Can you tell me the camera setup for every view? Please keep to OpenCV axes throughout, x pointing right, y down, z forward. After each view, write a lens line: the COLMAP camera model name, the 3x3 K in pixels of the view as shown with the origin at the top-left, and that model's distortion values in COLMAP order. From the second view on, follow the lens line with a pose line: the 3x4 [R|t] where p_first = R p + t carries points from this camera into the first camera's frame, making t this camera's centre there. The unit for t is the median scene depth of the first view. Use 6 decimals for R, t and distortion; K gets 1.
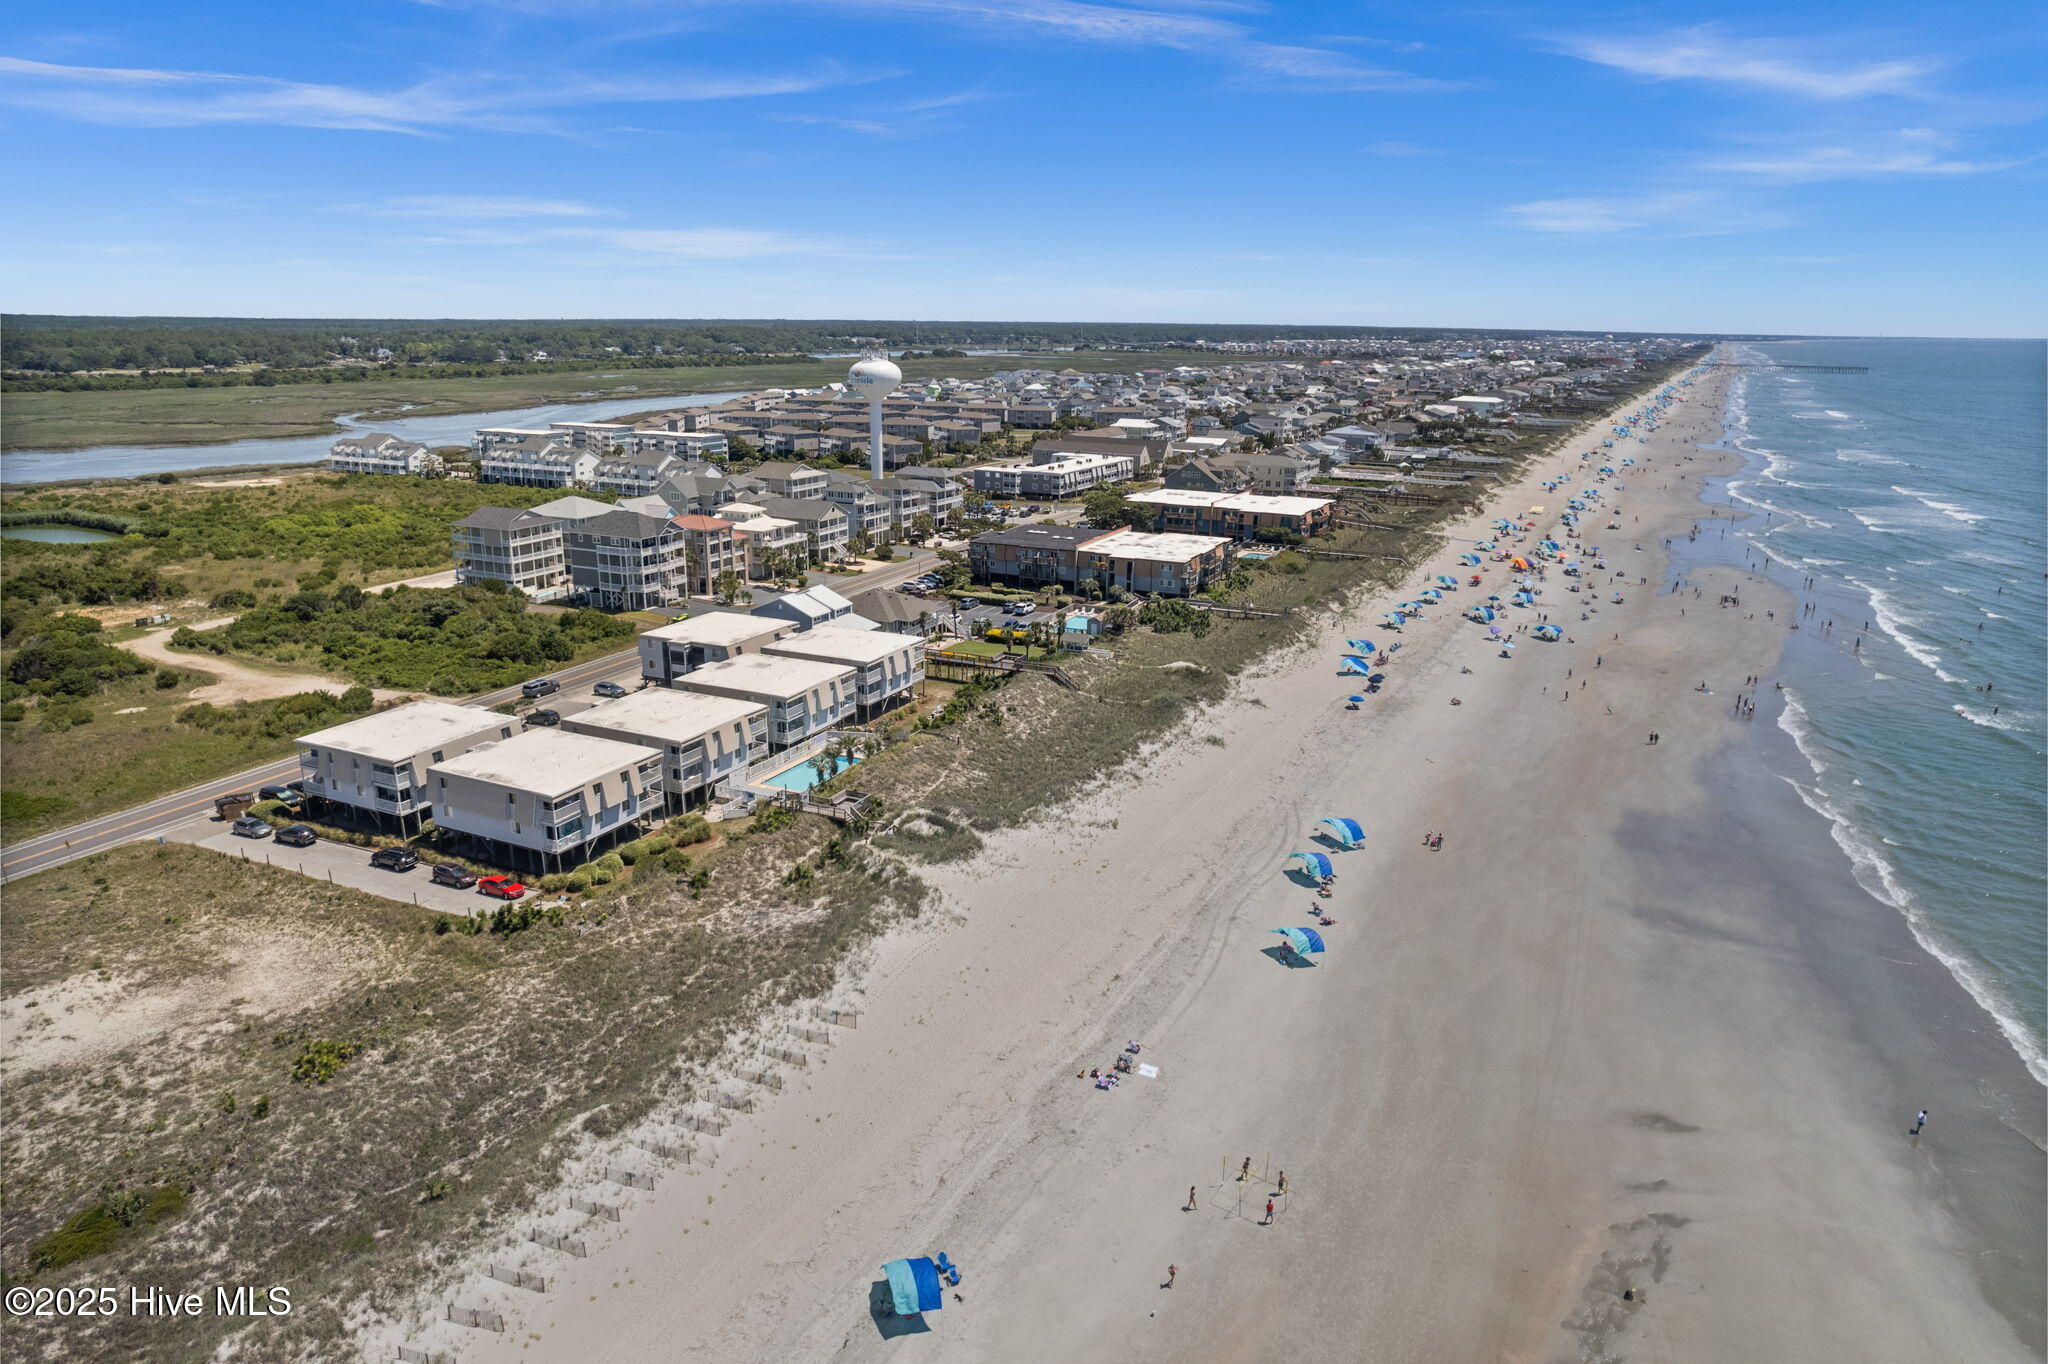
lens RADIAL K [[1278.3, 0, 1055.2], [0, 1278.3, 684.7], [0, 0, 1]] dist [-0.101851, 0.072892]
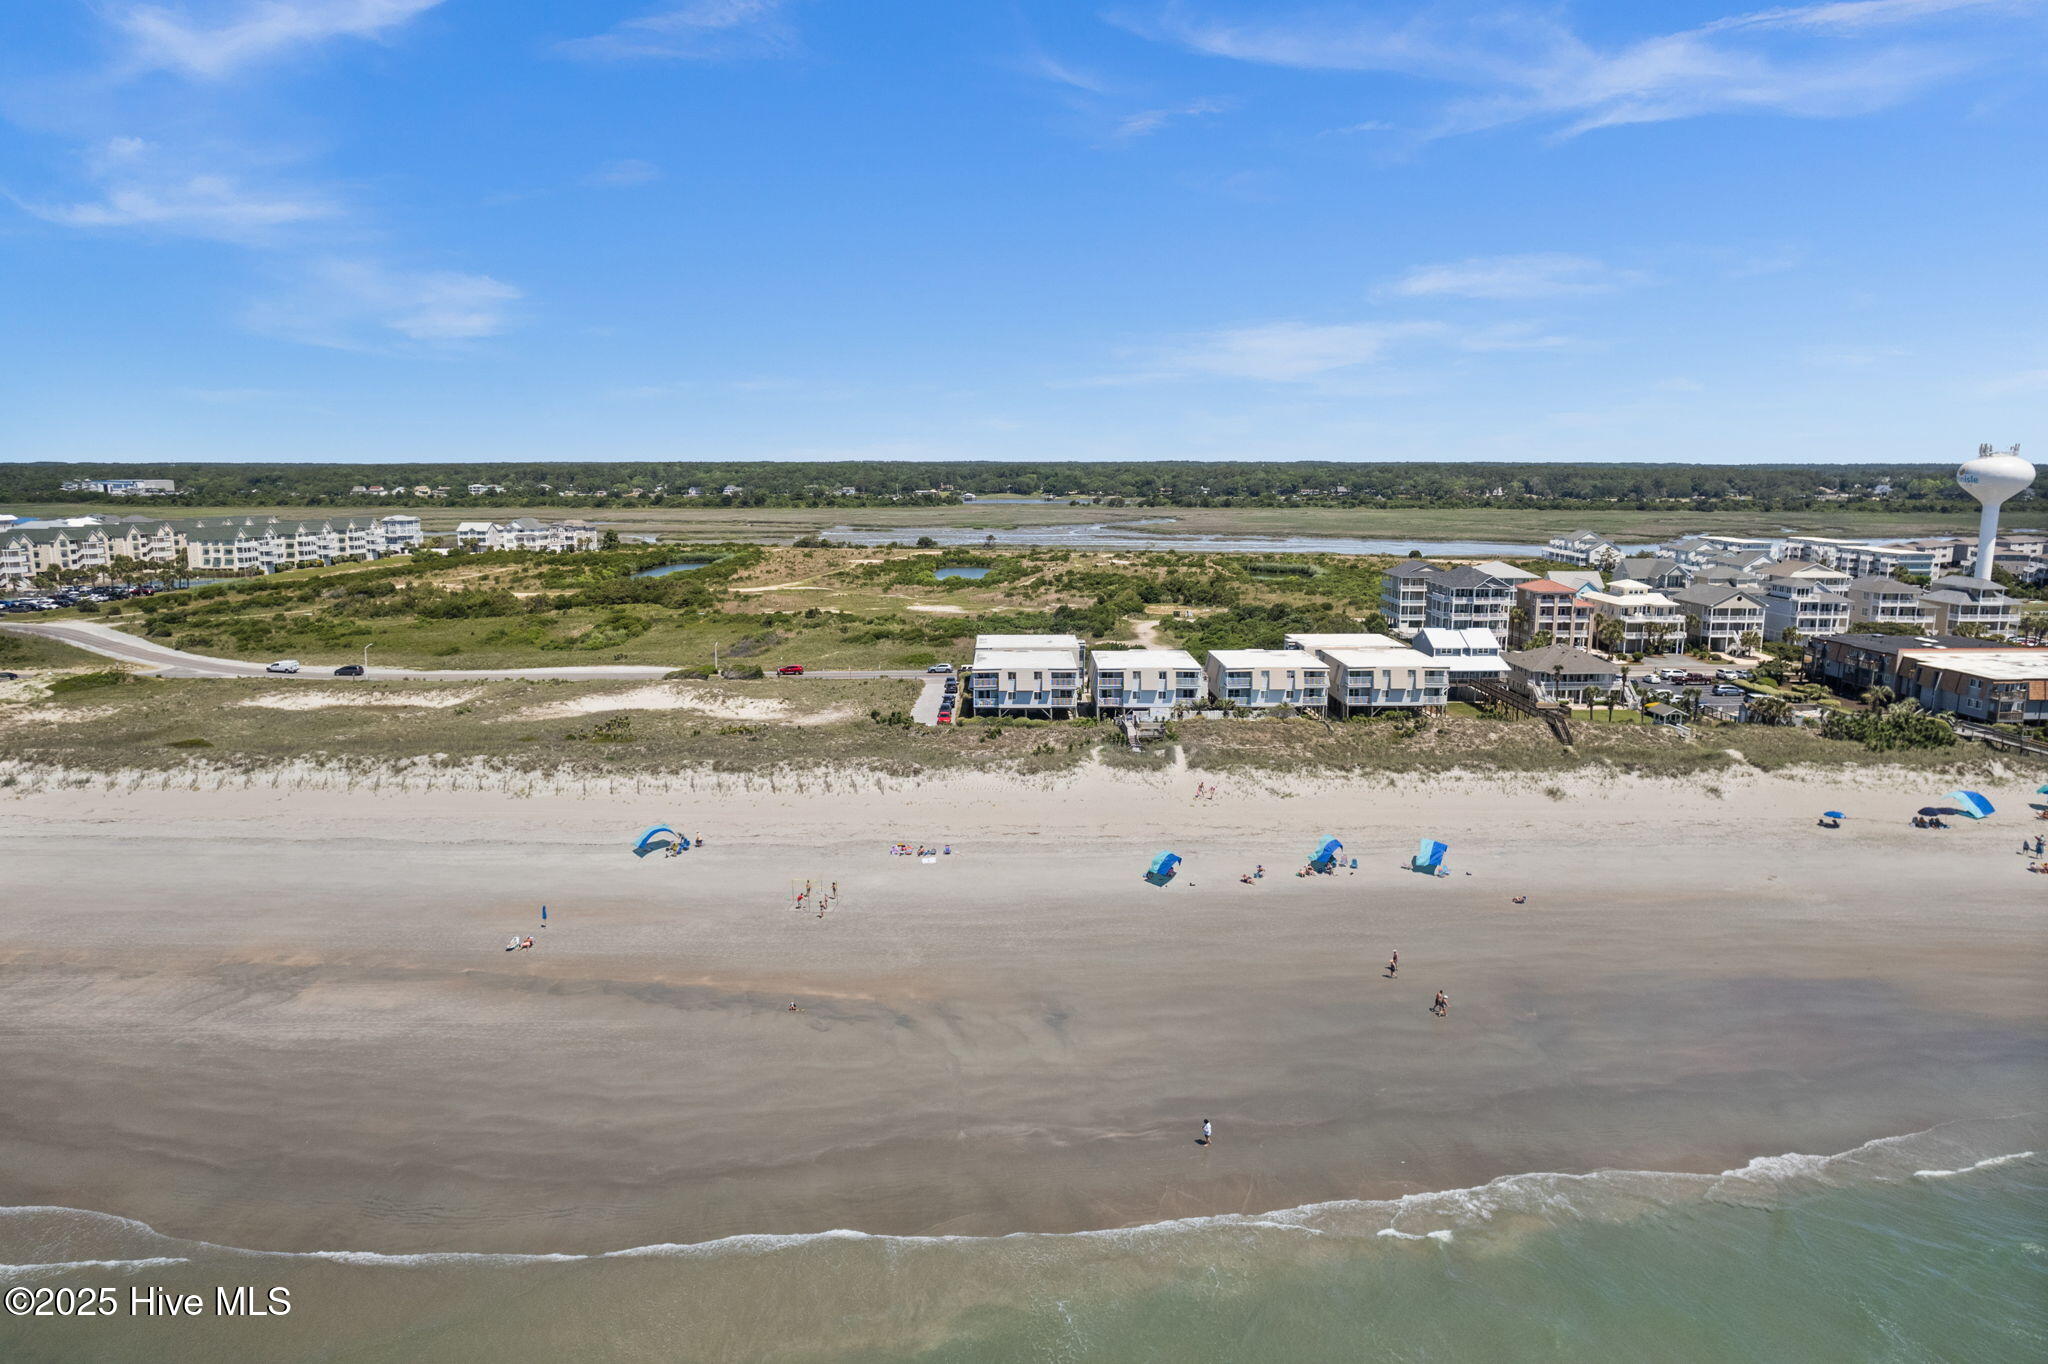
lens RADIAL K [[1294.5, 0, 1044.6], [0, 1294.5, 682.5], [0, 0, 1]] dist [-0.079961, 0.068975]
pose [[0.431193, 0.133515, -0.892327, 0.777199], [-0.237456, 0.970918, 0.030531, 0.026034], [0.870453, 0.198724, 0.450357, 0.257678]]
